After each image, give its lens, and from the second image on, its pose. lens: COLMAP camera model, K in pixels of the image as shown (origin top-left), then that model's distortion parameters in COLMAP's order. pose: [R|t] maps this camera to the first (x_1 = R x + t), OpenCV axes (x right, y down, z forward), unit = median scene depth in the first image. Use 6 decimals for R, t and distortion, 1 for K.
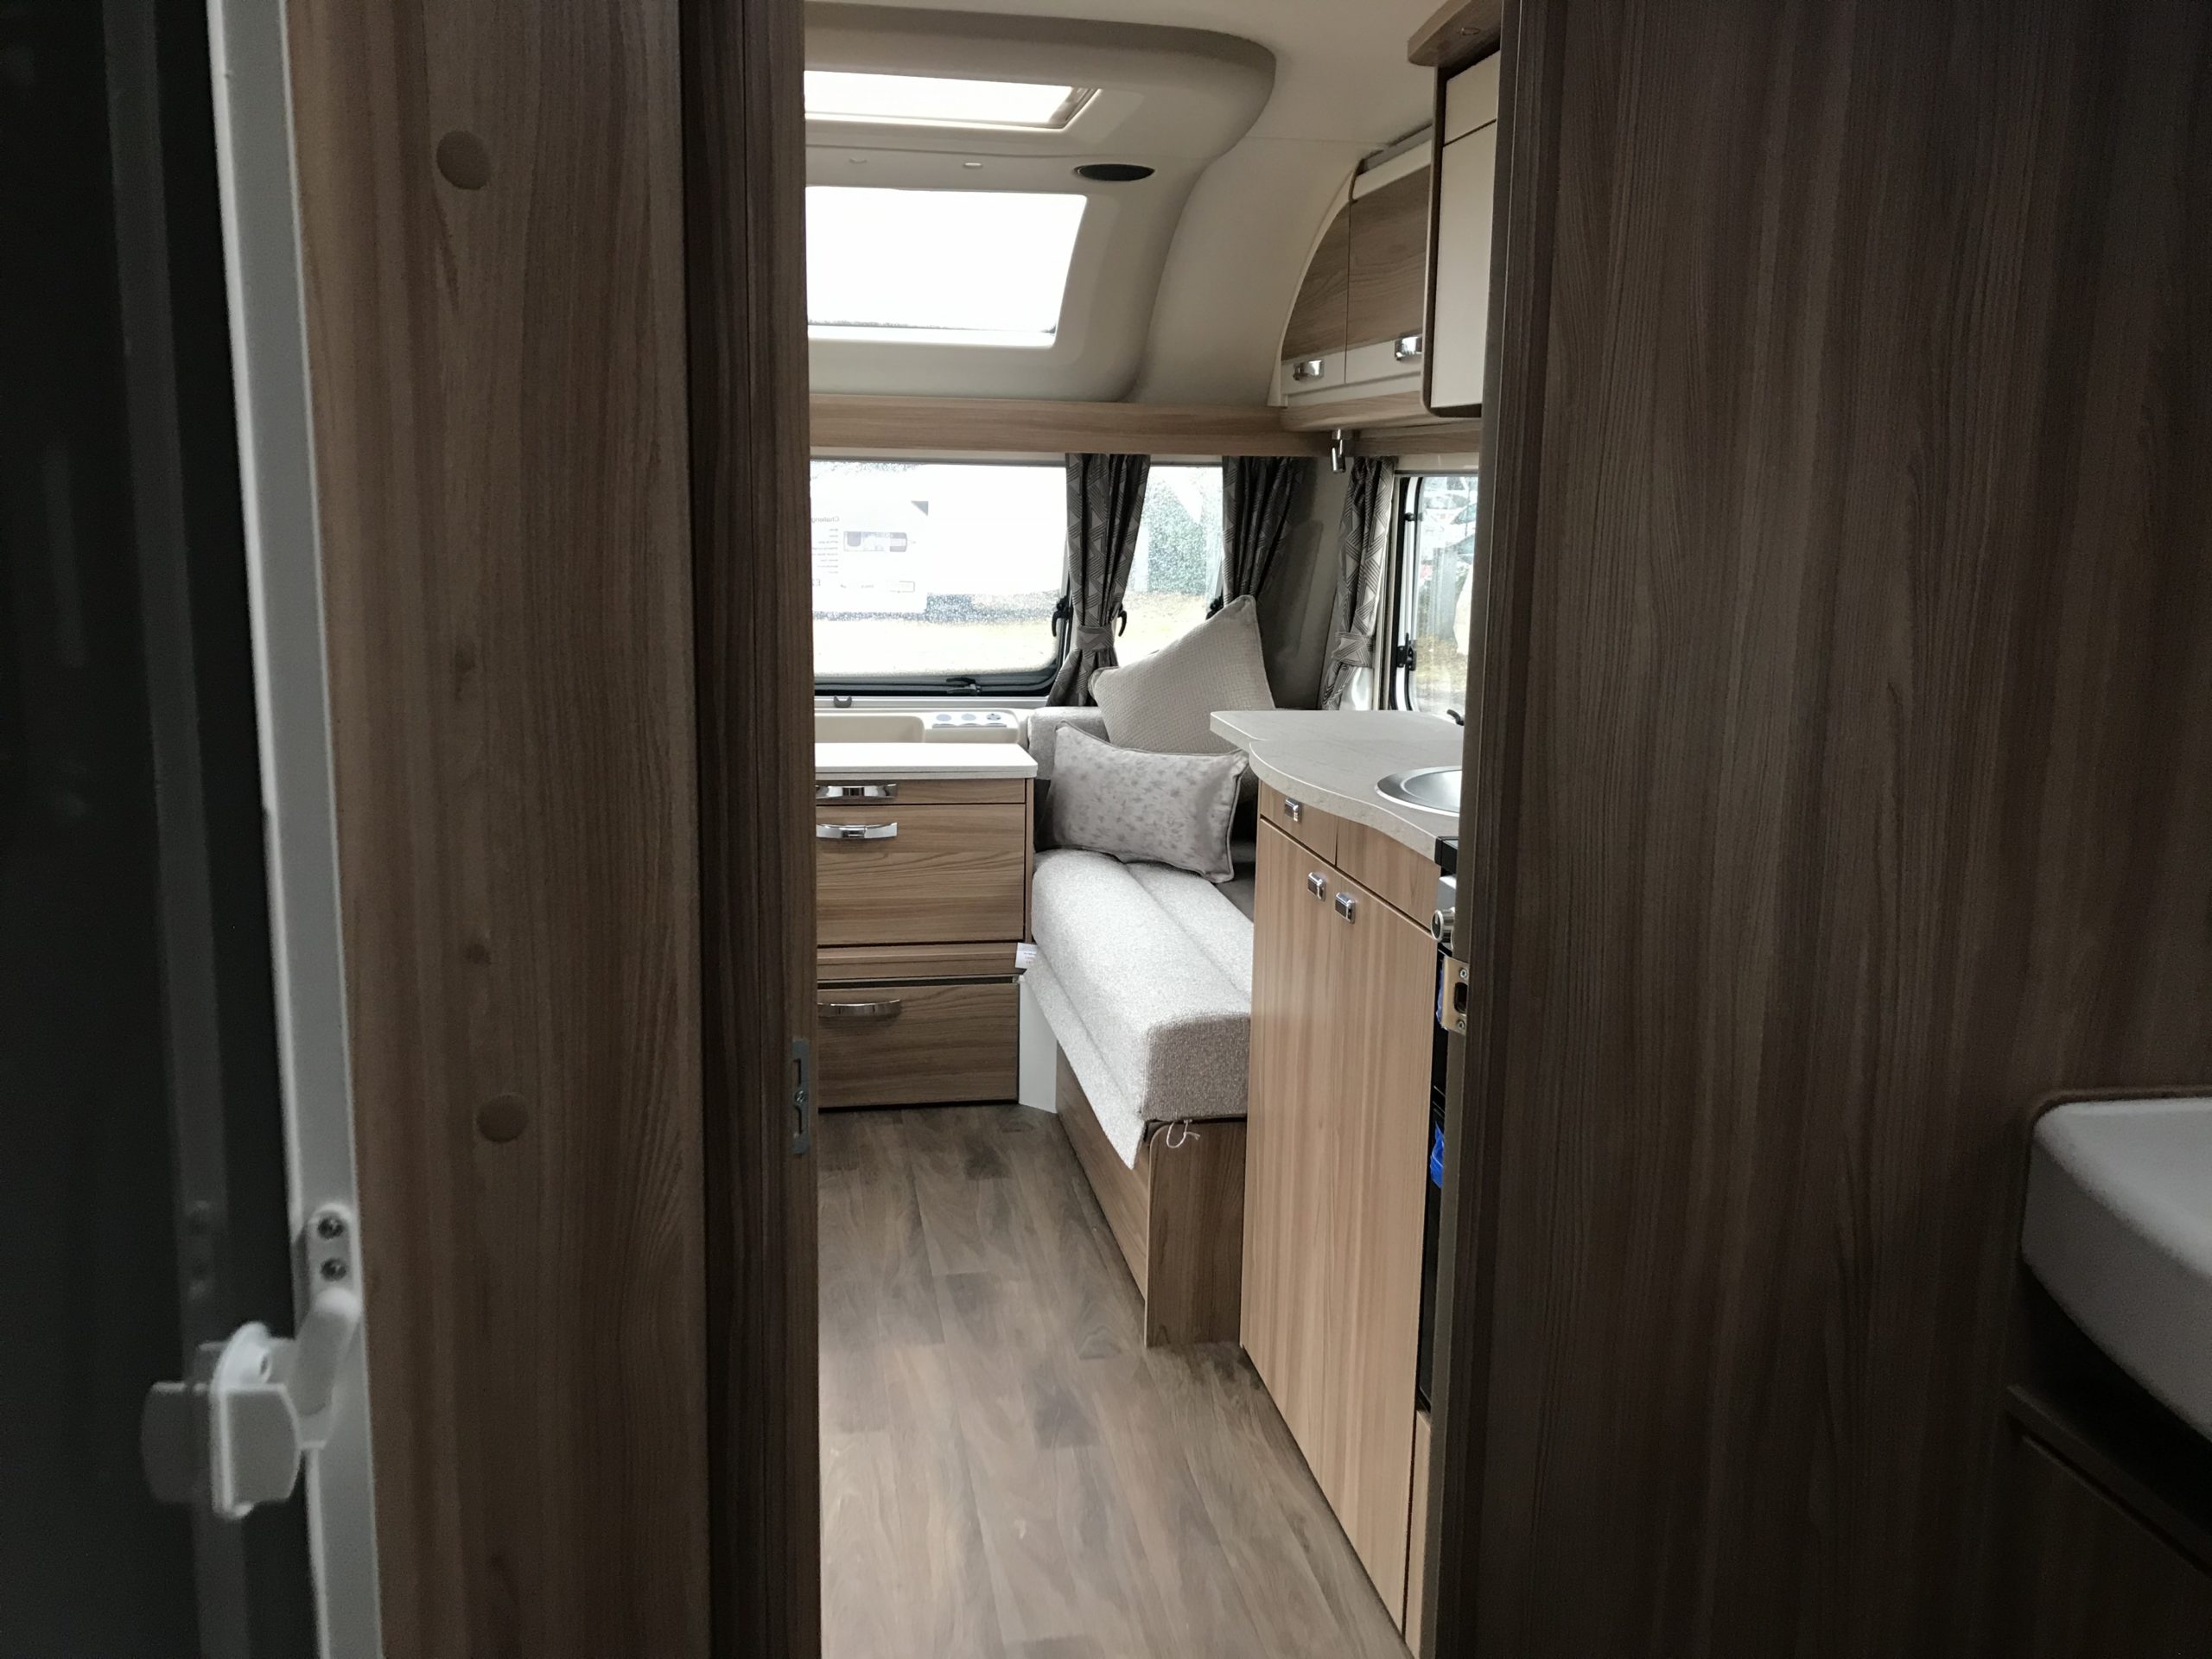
lens RADIAL K [[1729.7, 0, 1082.8], [0, 1729.7, 809.1], [0, 0, 1]] dist [0.252986, 0.001570]
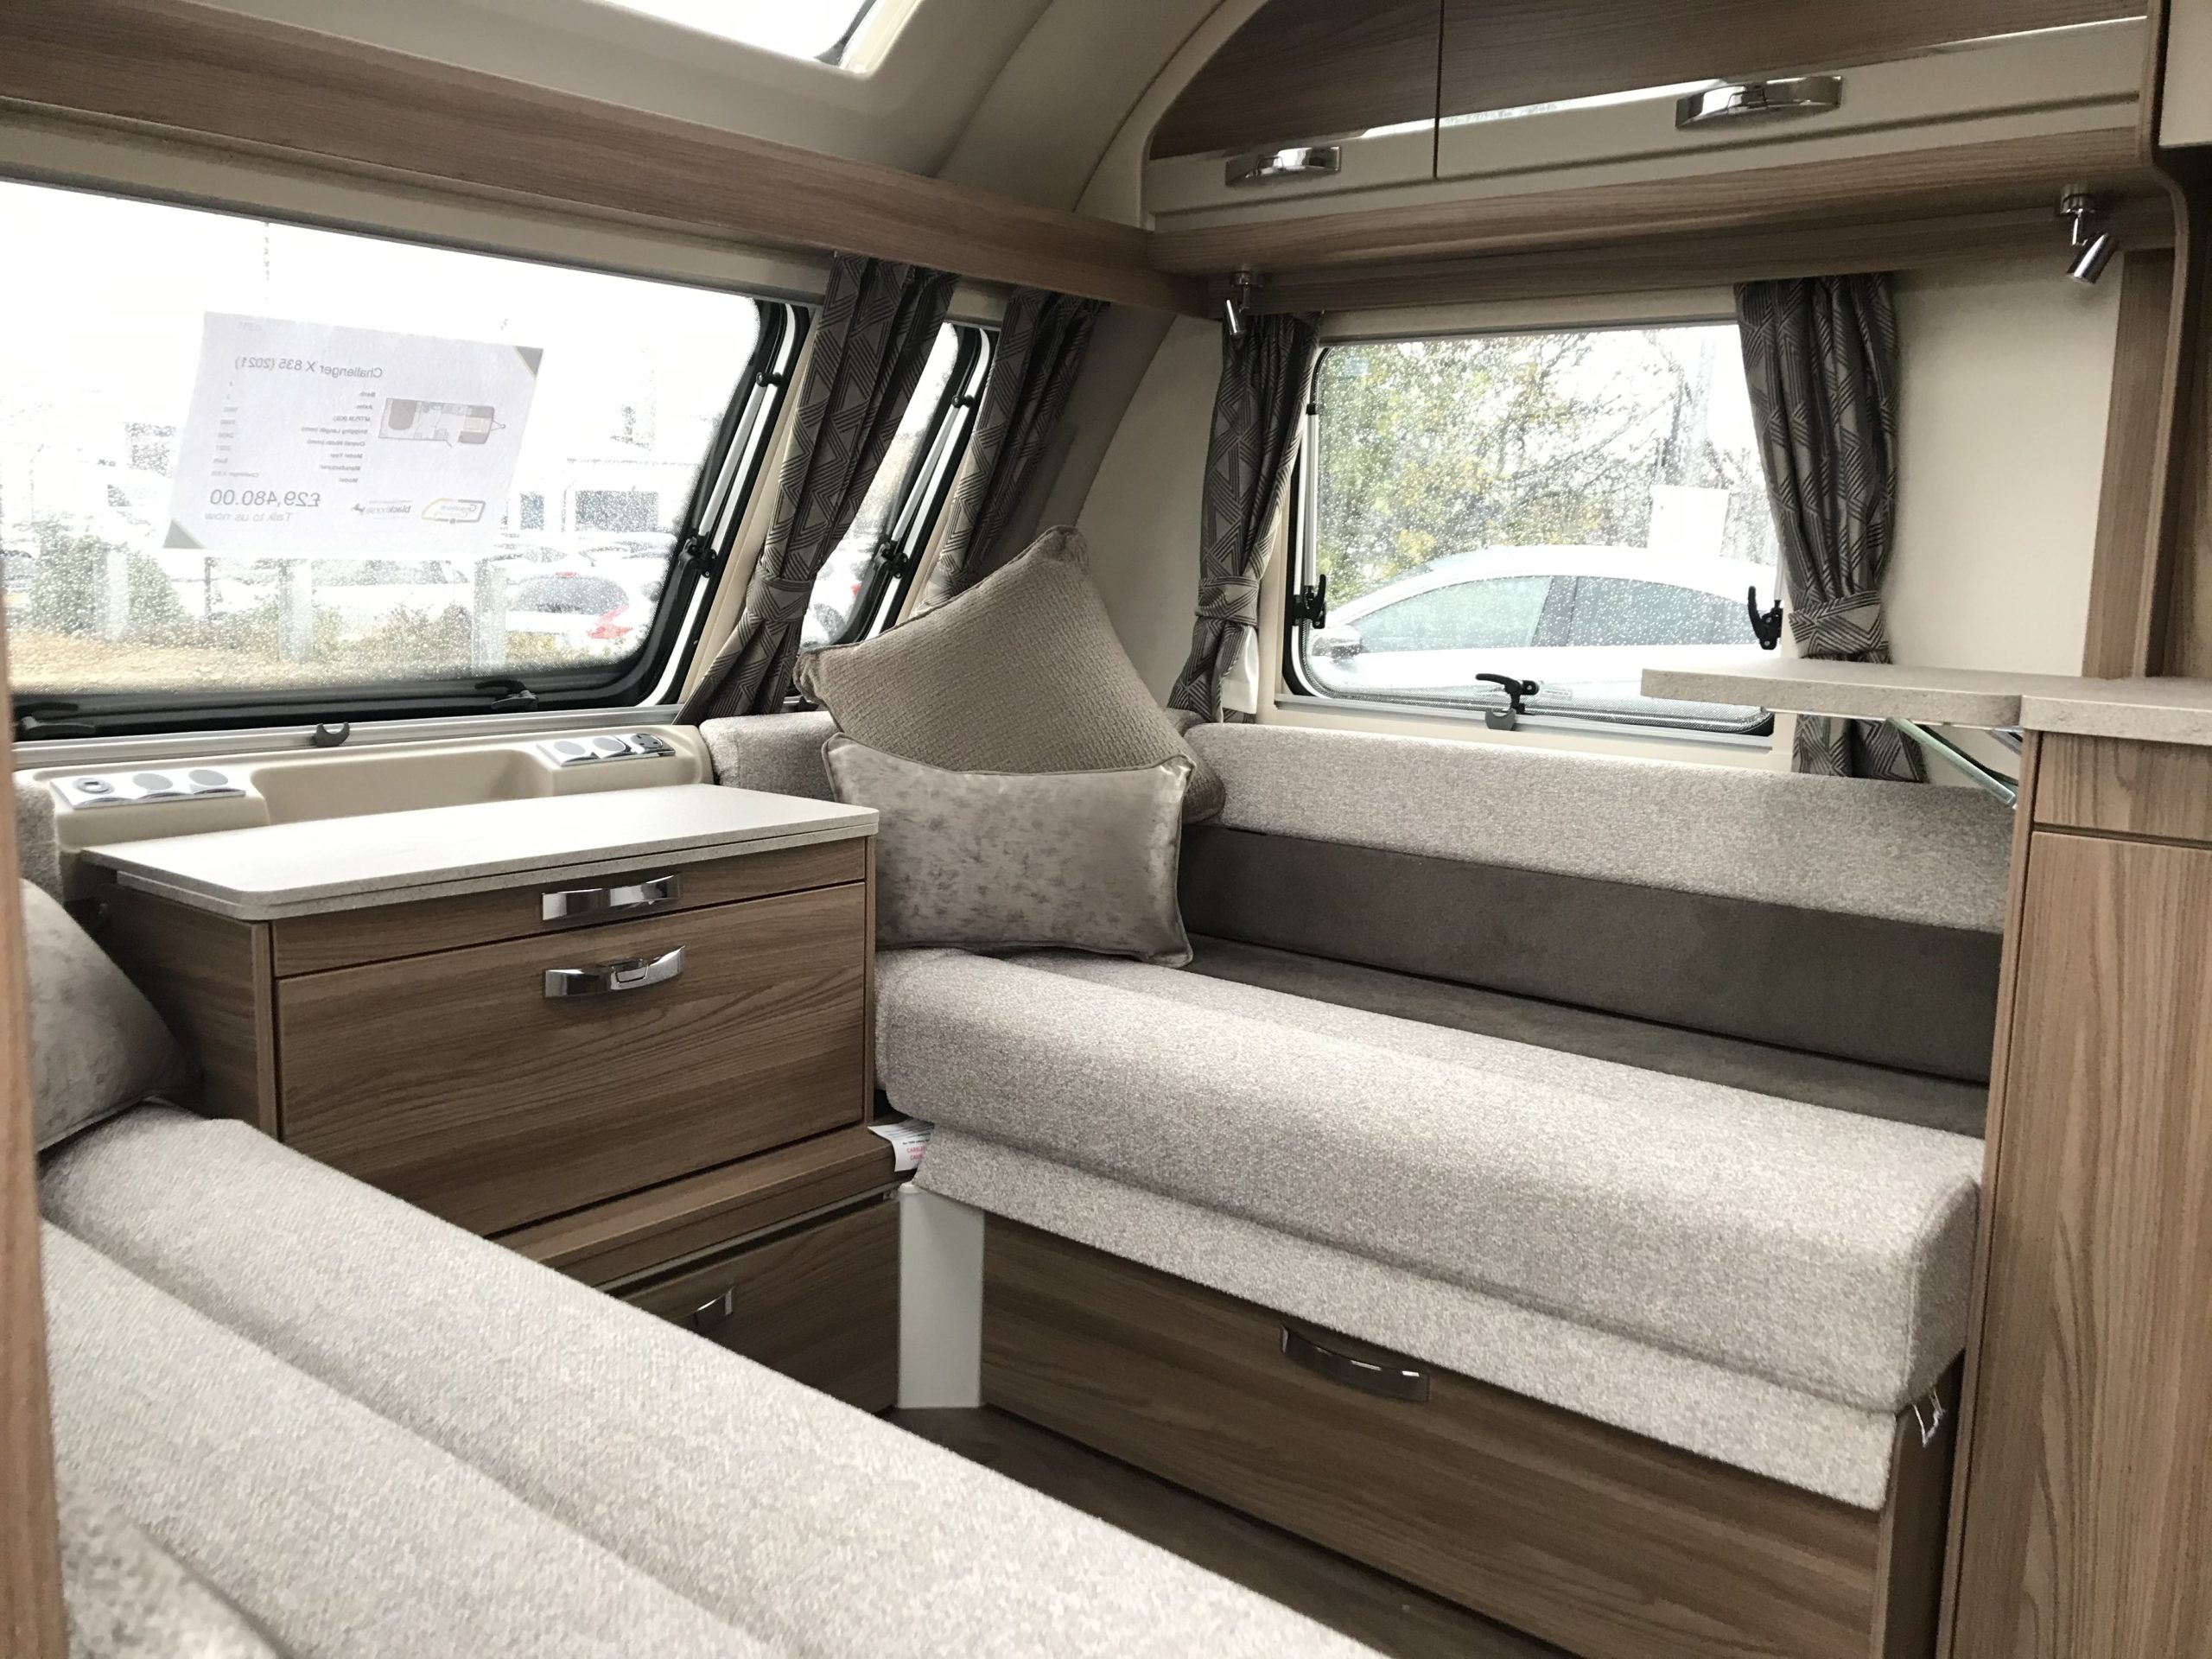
lens RADIAL K [[1785.5, 0, 1102.2], [0, 1785.5, 825.1], [0, 0, 1]] dist [-0.007352, 0.040925]
pose [[0.756884, -0.098270, 0.646119, -0.351270], [0.104656, 0.994097, 0.028598, -0.029865], [-0.645116, 0.045975, 0.762700, 0.507145]]
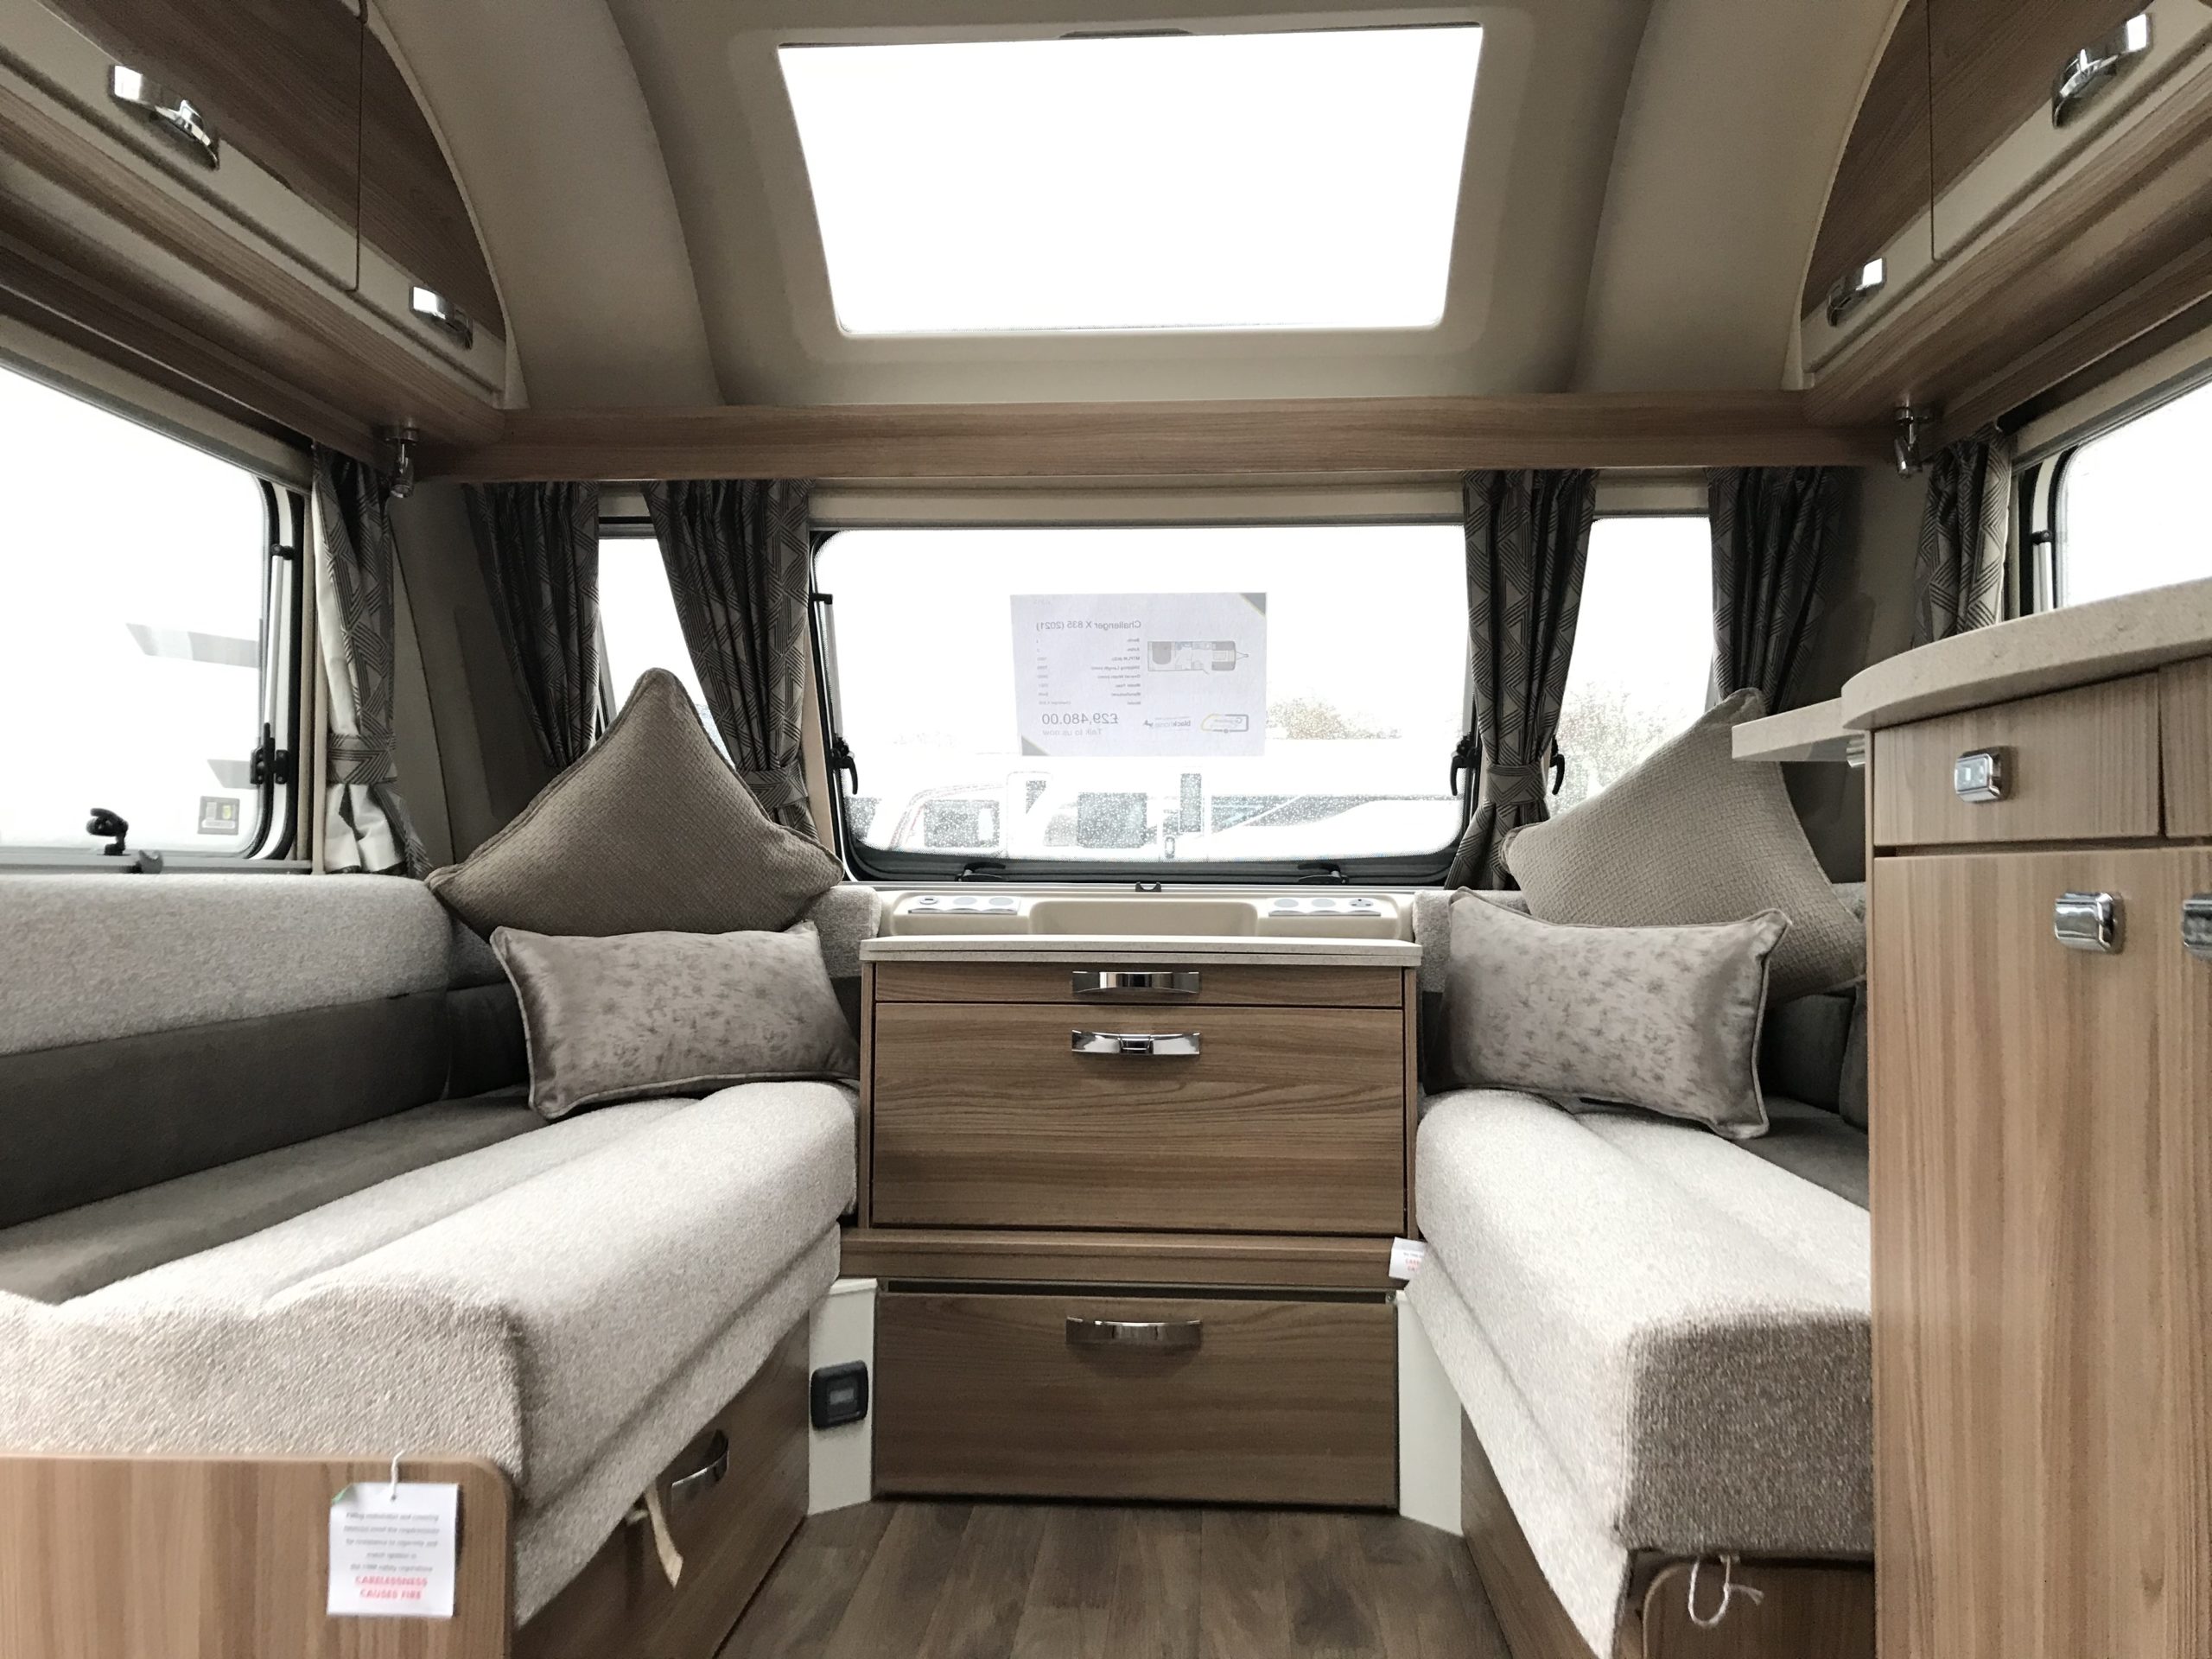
lens RADIAL K [[1774.6, 0, 1106.0], [0, 1774.6, 829.5], [0, 0, 1]] dist [0.031818, -0.007997]
pose [[0.973873, -0.019687, -0.226239, 0.008723], [-0.027785, 0.978421, -0.204746, 0.067855], [0.225388, 0.205682, 0.952310, 0.350976]]
